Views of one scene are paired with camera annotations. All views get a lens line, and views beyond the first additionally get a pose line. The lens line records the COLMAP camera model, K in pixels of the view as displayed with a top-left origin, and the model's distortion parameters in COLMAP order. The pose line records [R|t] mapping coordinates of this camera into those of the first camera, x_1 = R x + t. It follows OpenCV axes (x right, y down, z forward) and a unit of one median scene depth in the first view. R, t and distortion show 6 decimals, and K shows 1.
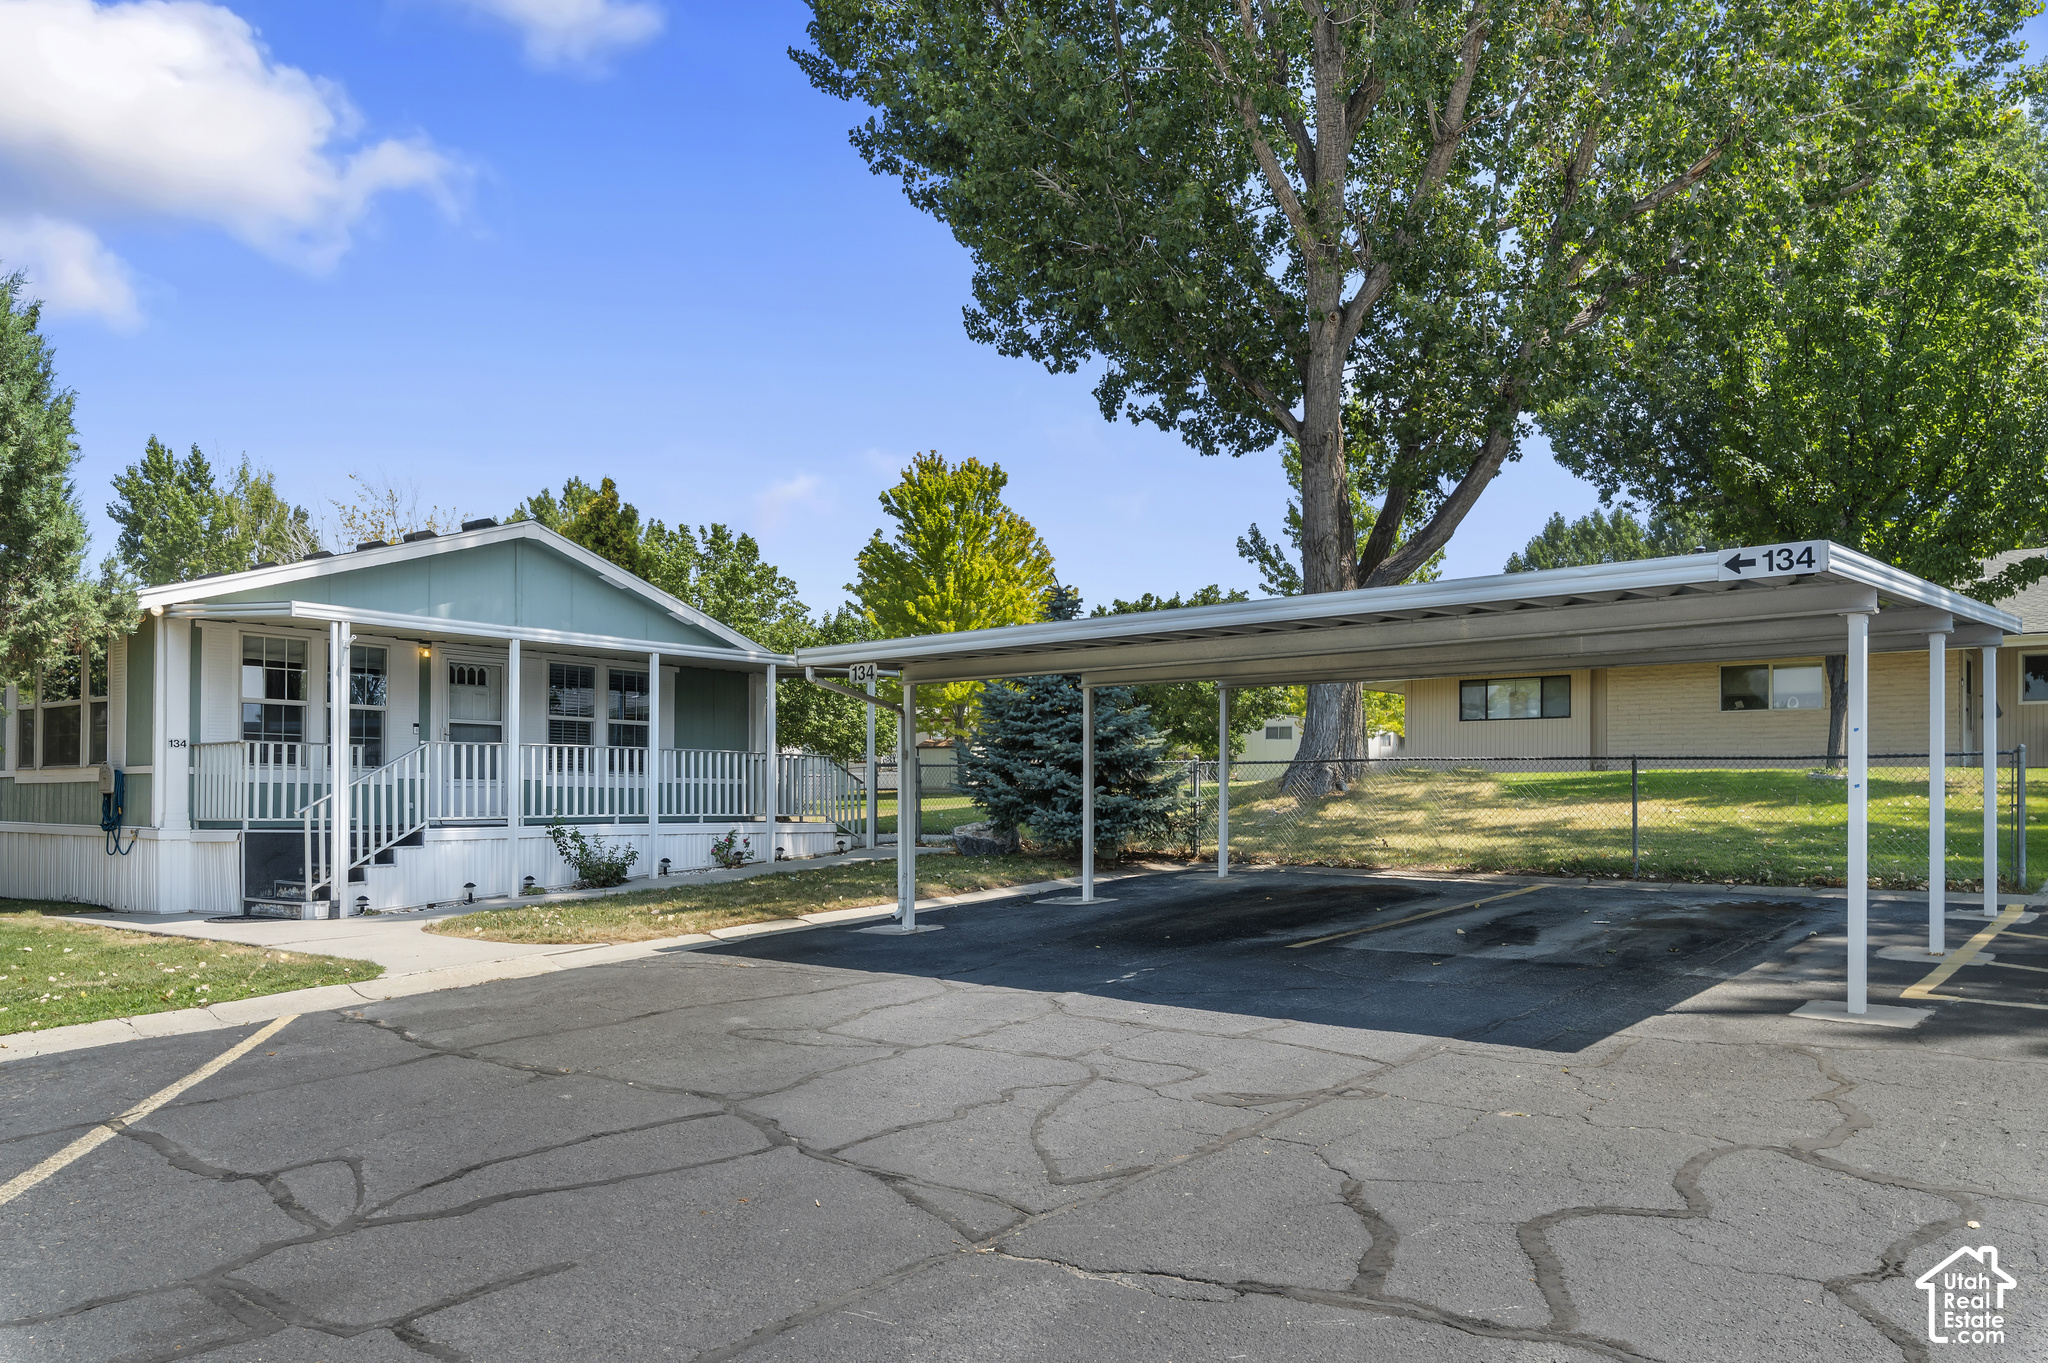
lens RADIAL K [[1459.7, 0, 1026.9], [0, 1459.7, 790.1], [0, 0, 1]] dist [0.012074, 0.000862]
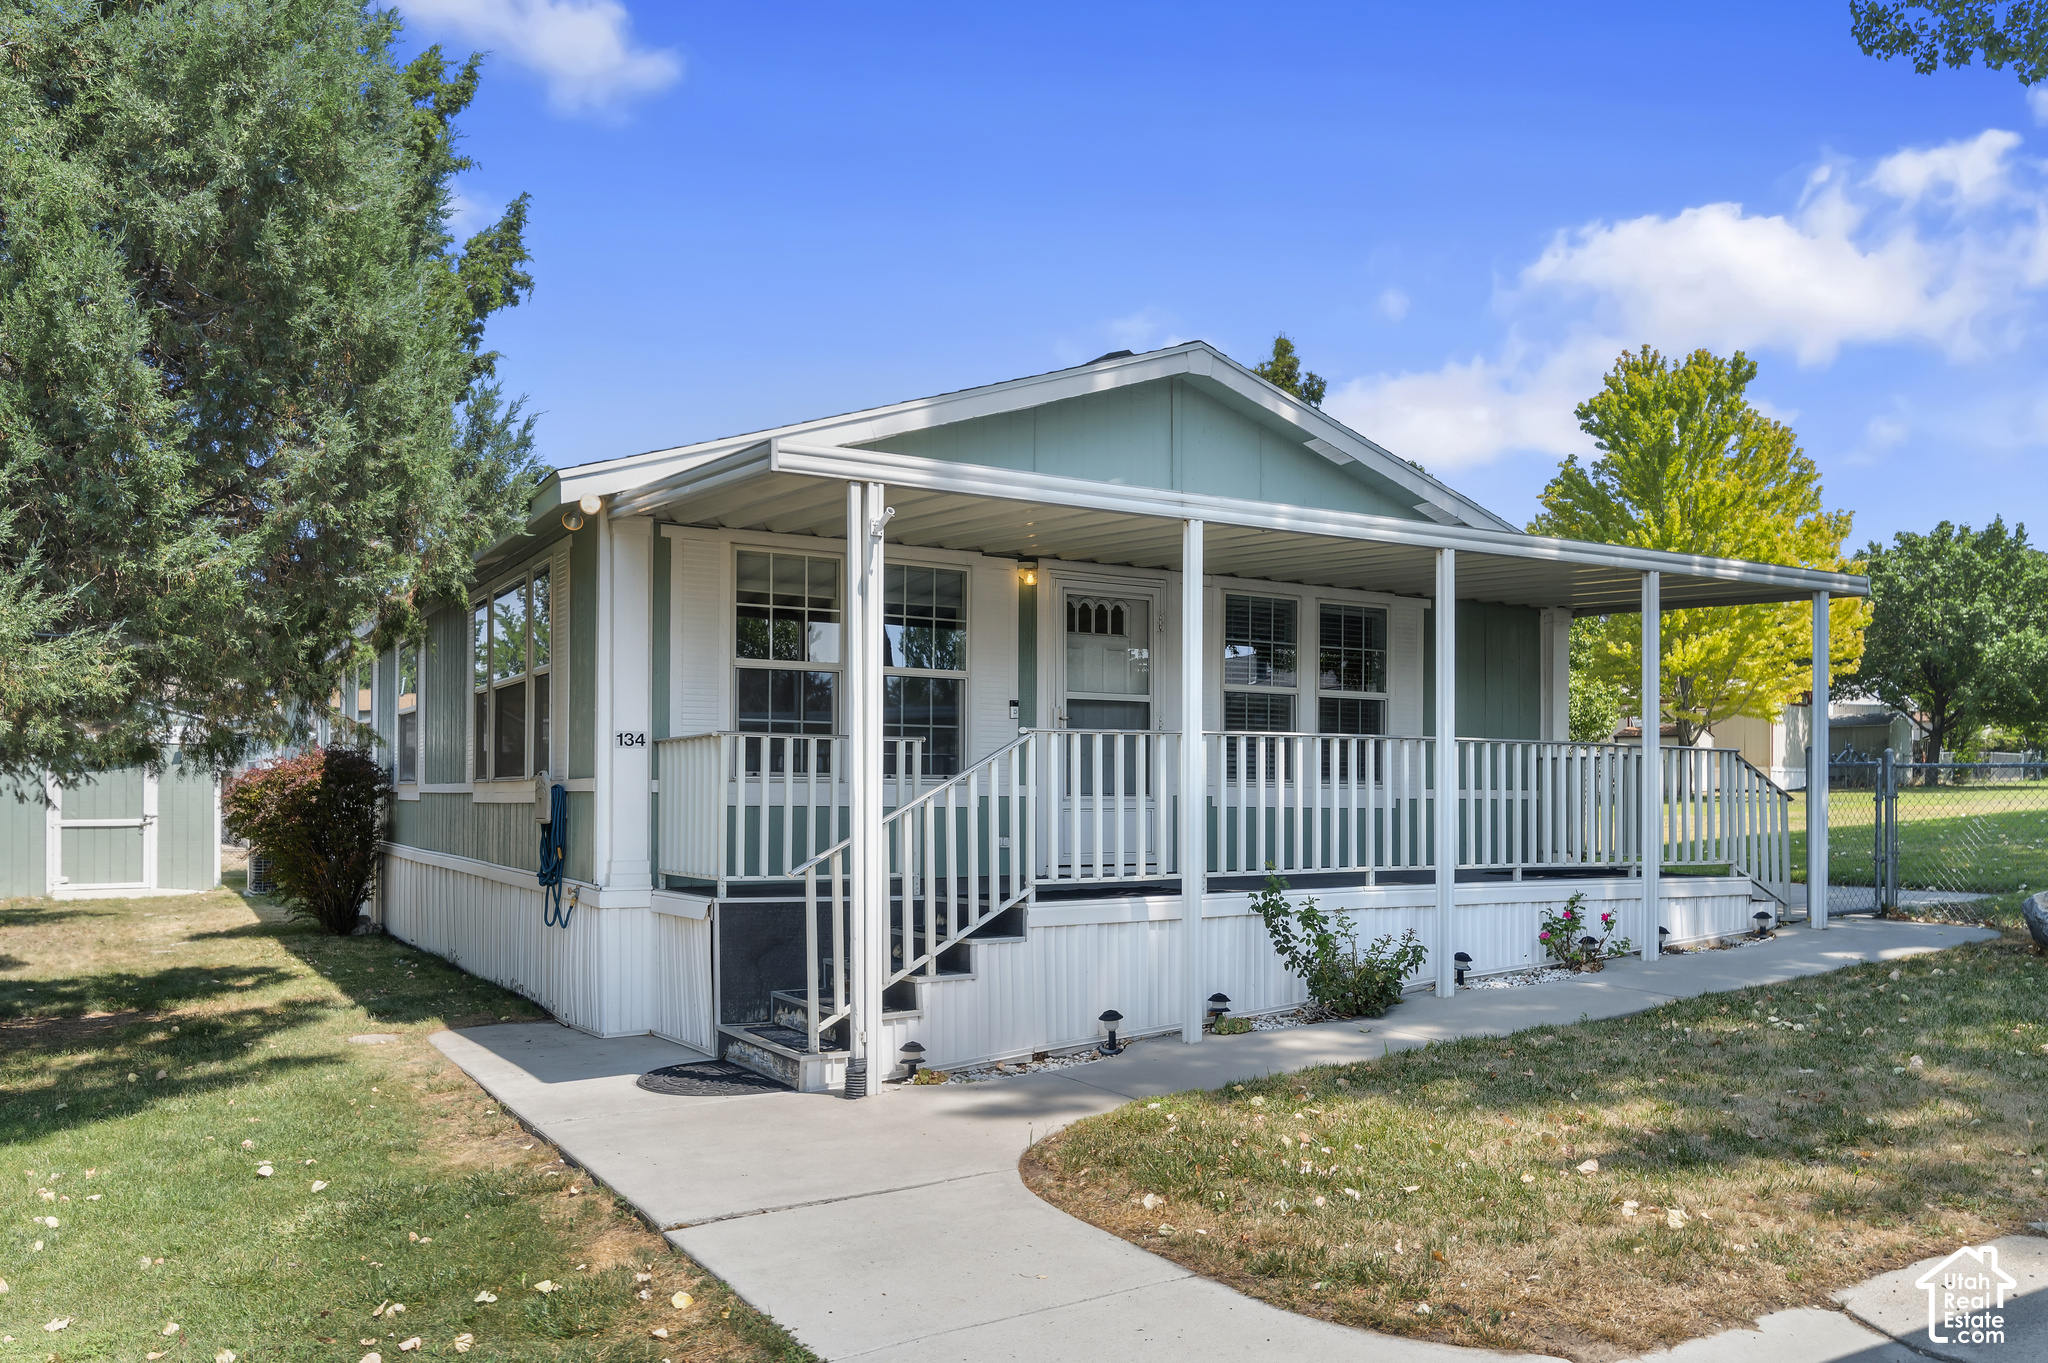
lens RADIAL K [[1620.0, 0, 1026.8], [0, 1620.0, 686.2], [0, 0, 1]] dist [0.009887, 0.000103]
pose [[0.924119, -0.025519, -0.381251, -0.174047], [0.001704, 0.998033, -0.062672, -0.011352], [0.382101, 0.057267, 0.922345, 0.424338]]
